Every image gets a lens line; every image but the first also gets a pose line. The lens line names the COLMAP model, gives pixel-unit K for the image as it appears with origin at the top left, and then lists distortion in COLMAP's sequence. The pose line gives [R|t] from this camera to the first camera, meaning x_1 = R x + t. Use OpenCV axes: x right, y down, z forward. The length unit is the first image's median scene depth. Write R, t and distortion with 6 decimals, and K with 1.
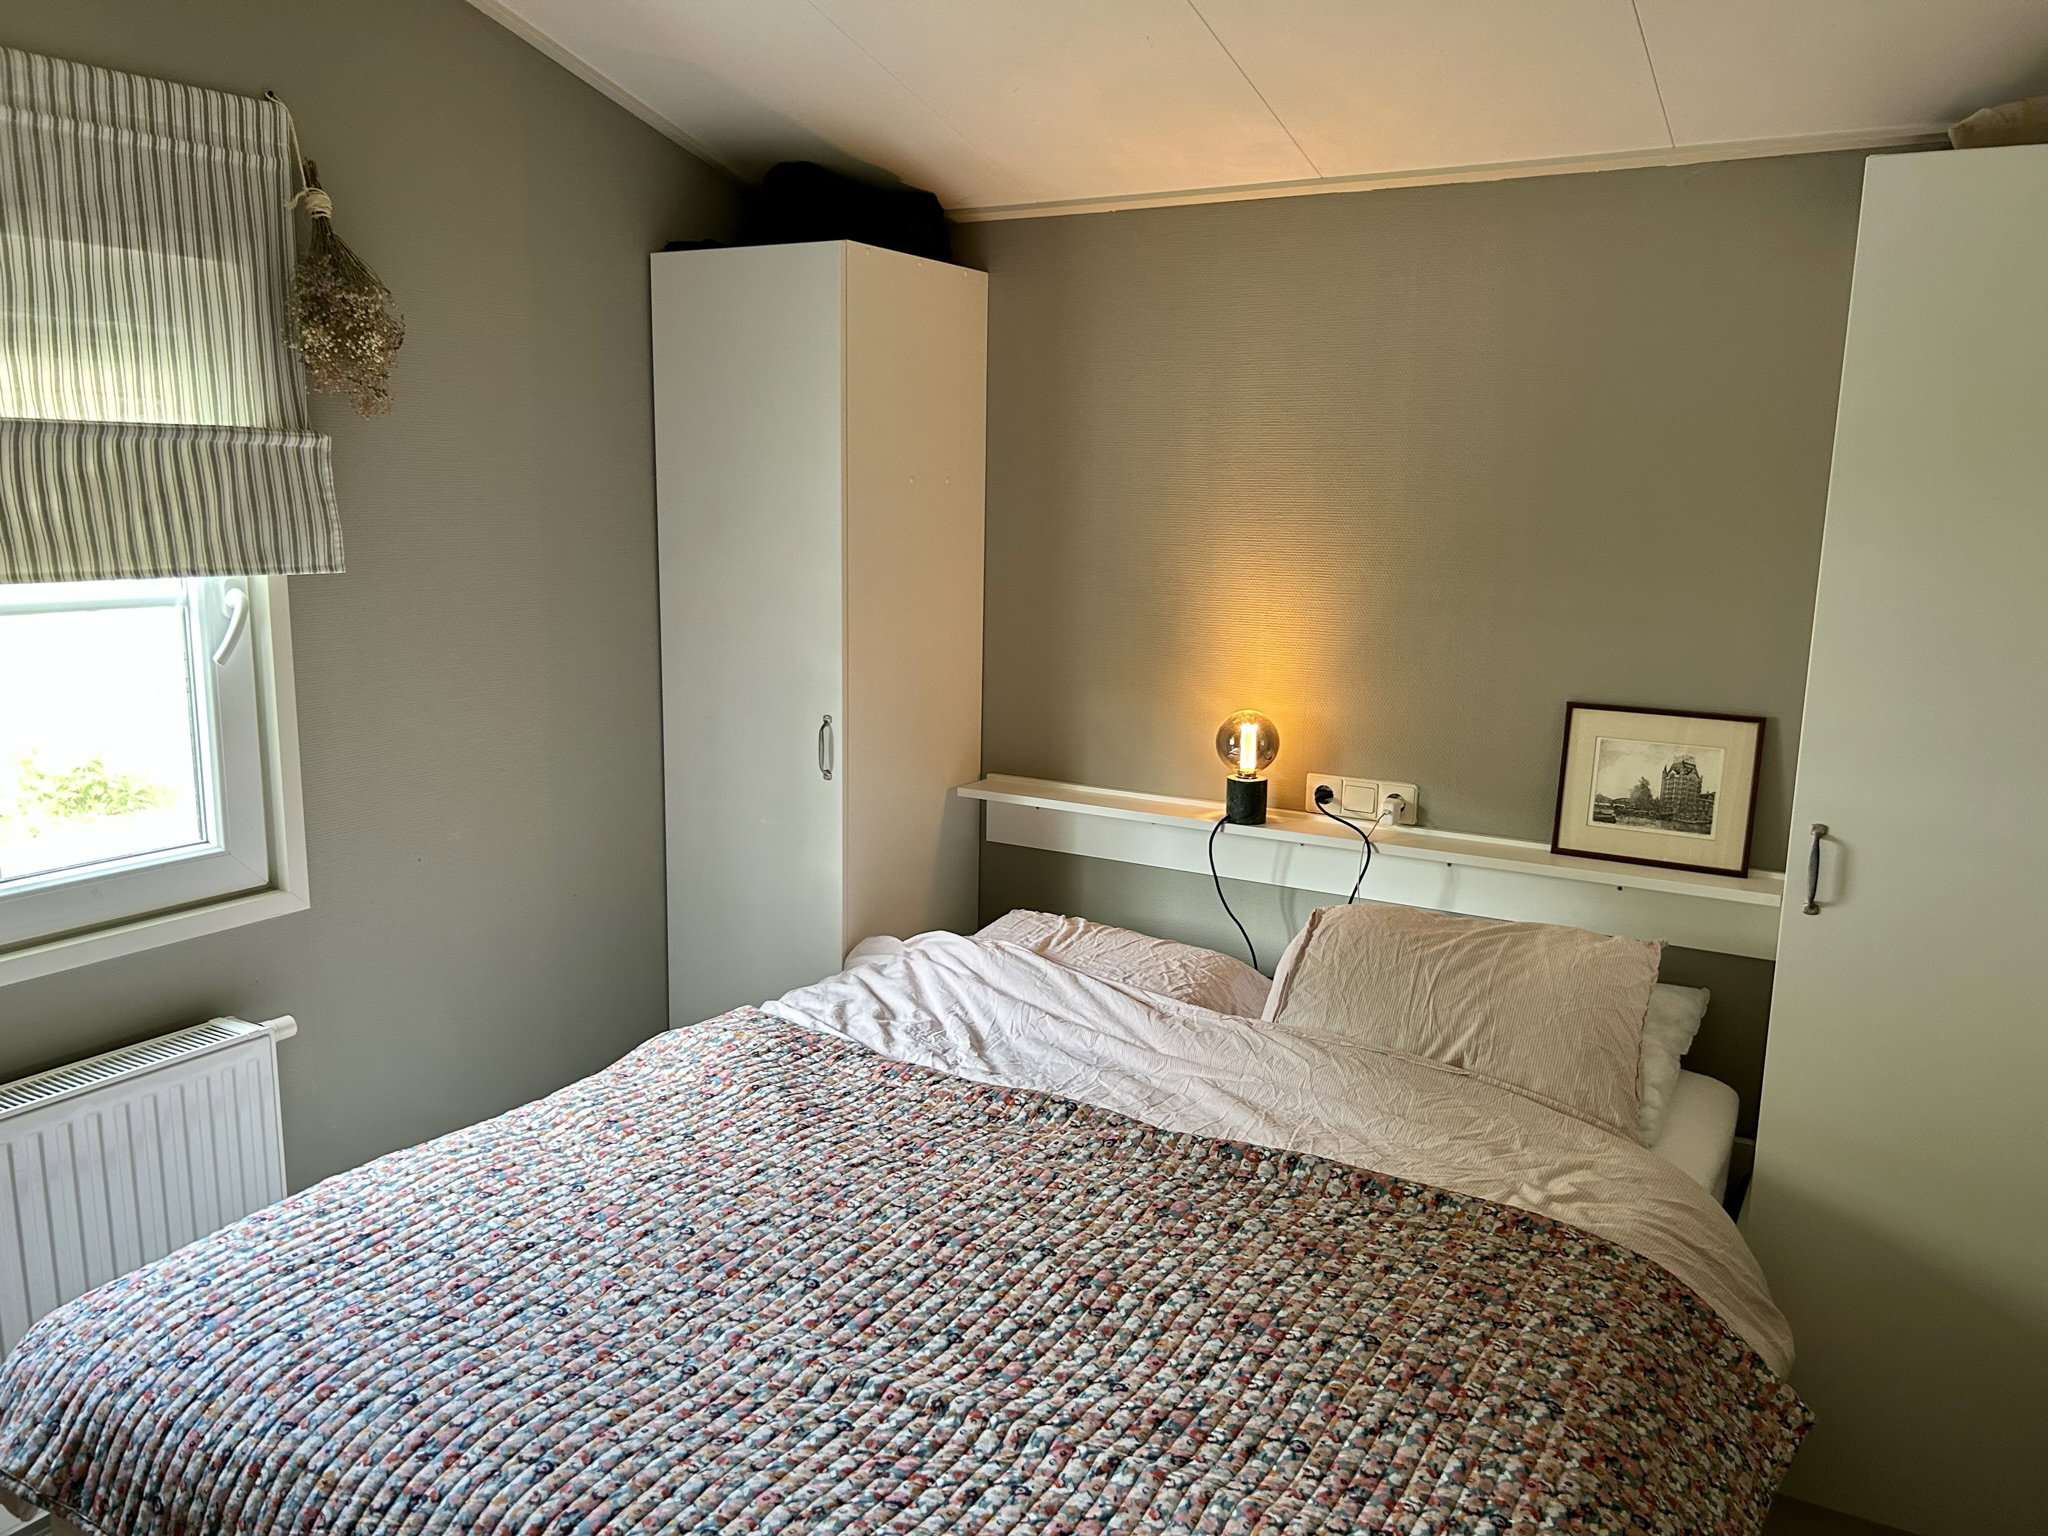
lens RADIAL K [[1563.1, 0, 1009.4], [0, 1563.1, 758.1], [0, 0, 1]] dist [0.045885, -0.059303]
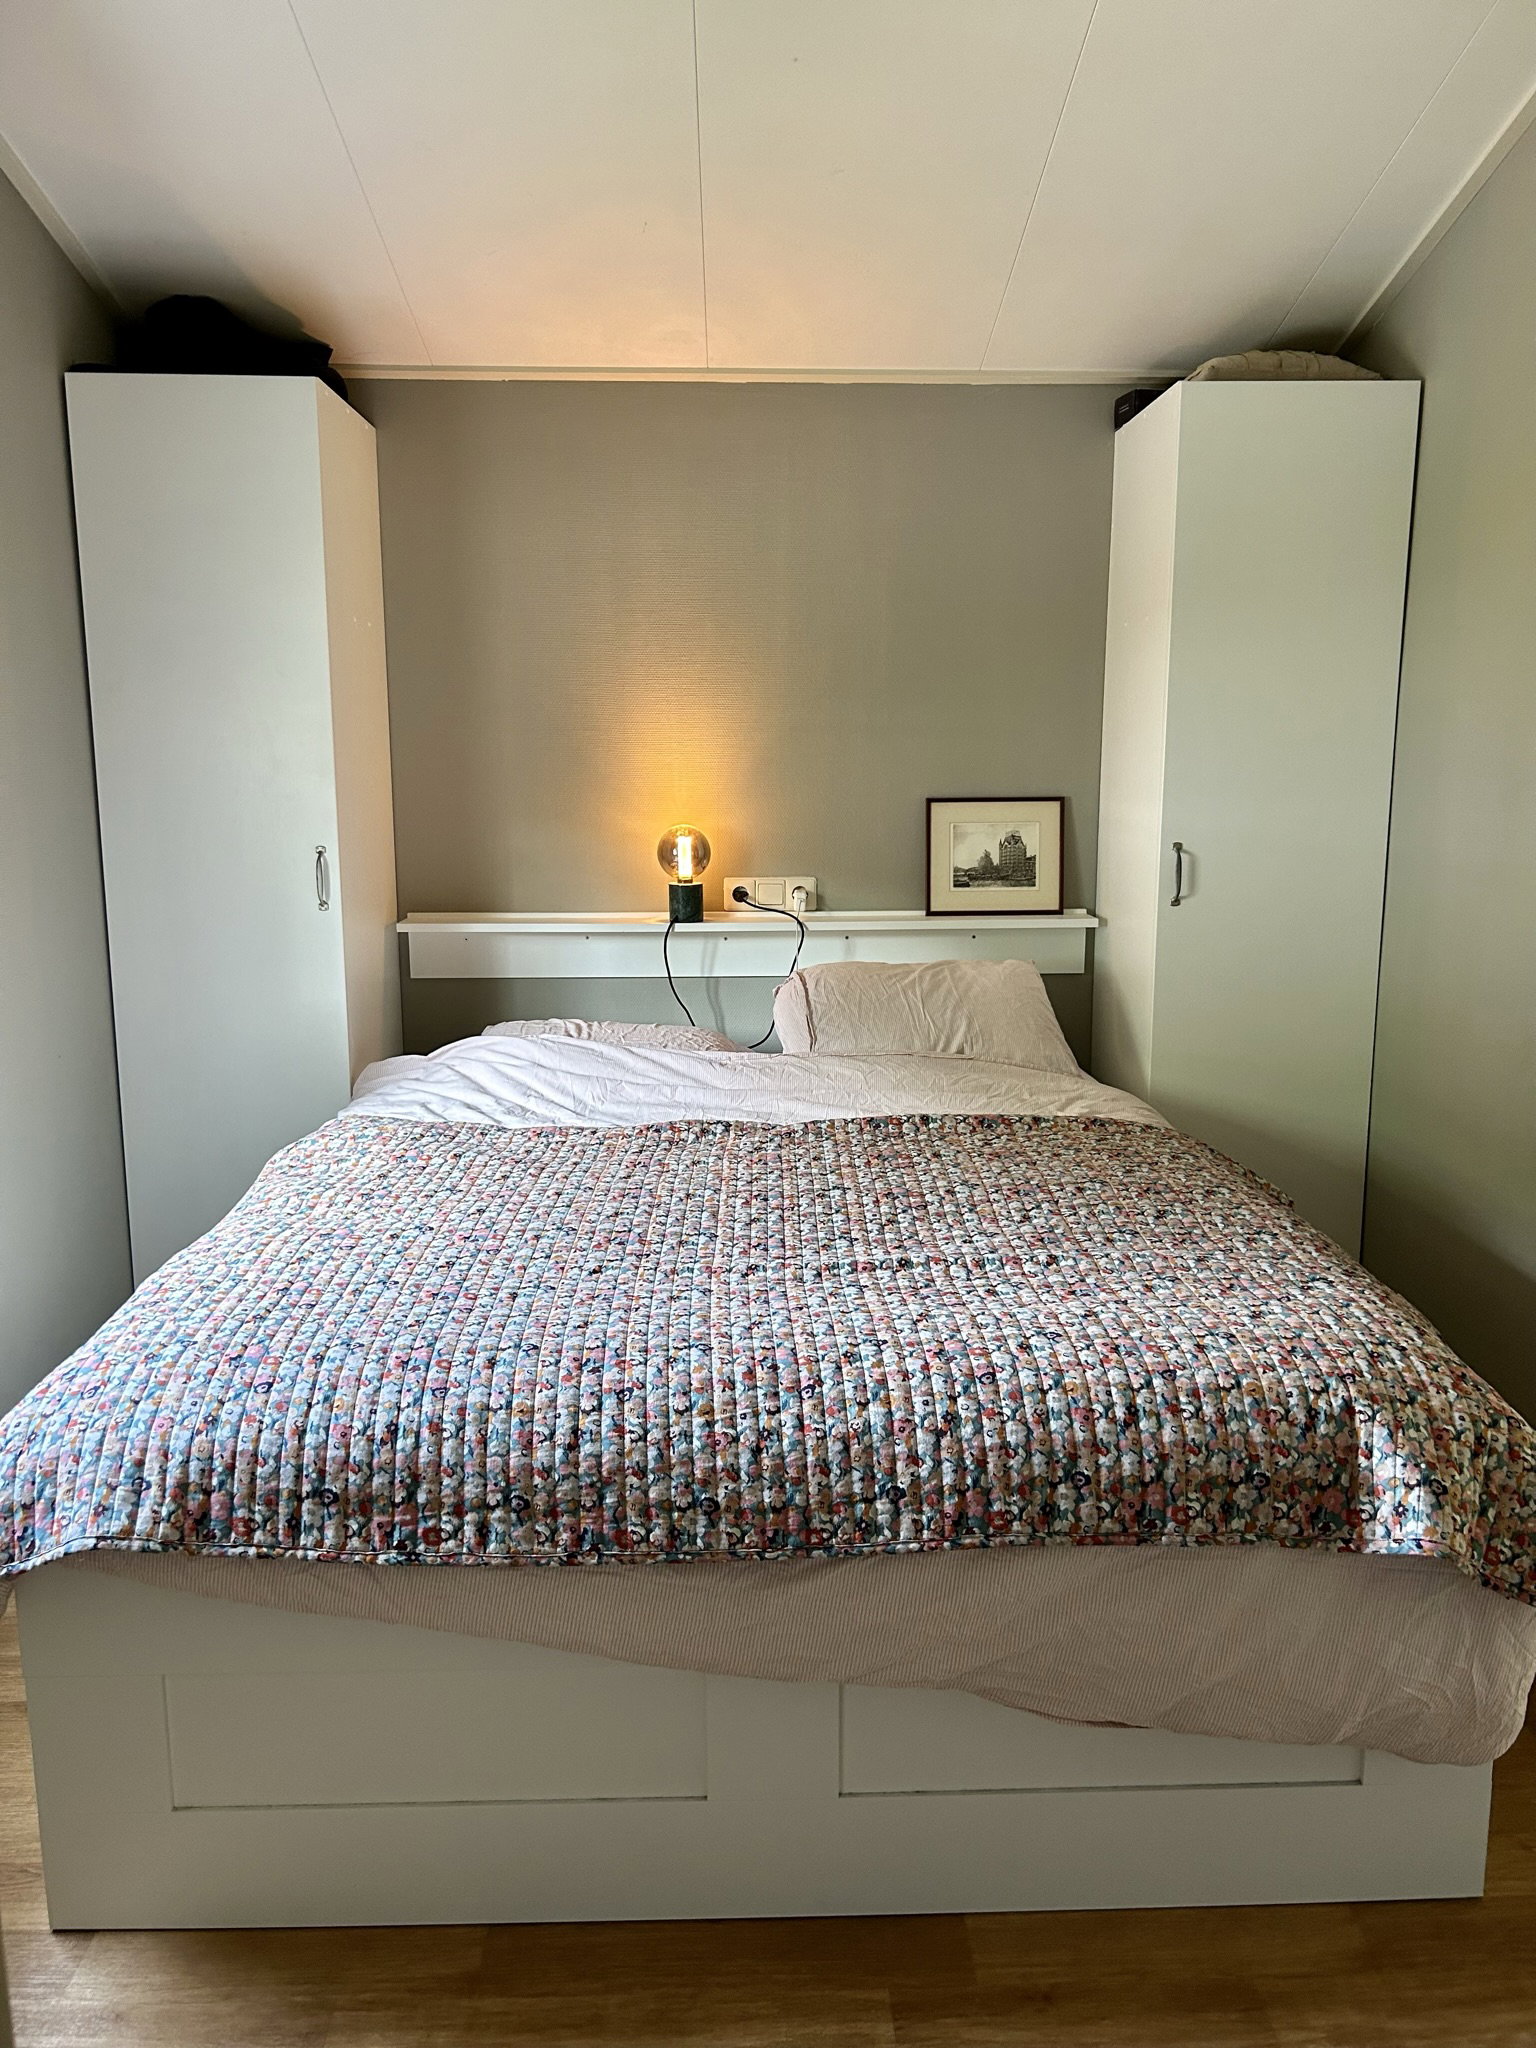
lens RADIAL K [[1563.1, 0, 761.5], [0, 1563.1, 1034.8], [0, 0, 1]] dist [0.045885, -0.059303]
pose [[0.842442, -0.114115, 0.526564, -0.483765], [0.111084, 0.993103, 0.037500, 0.099154], [-0.527212, 0.026901, 0.849308, -0.021295]]
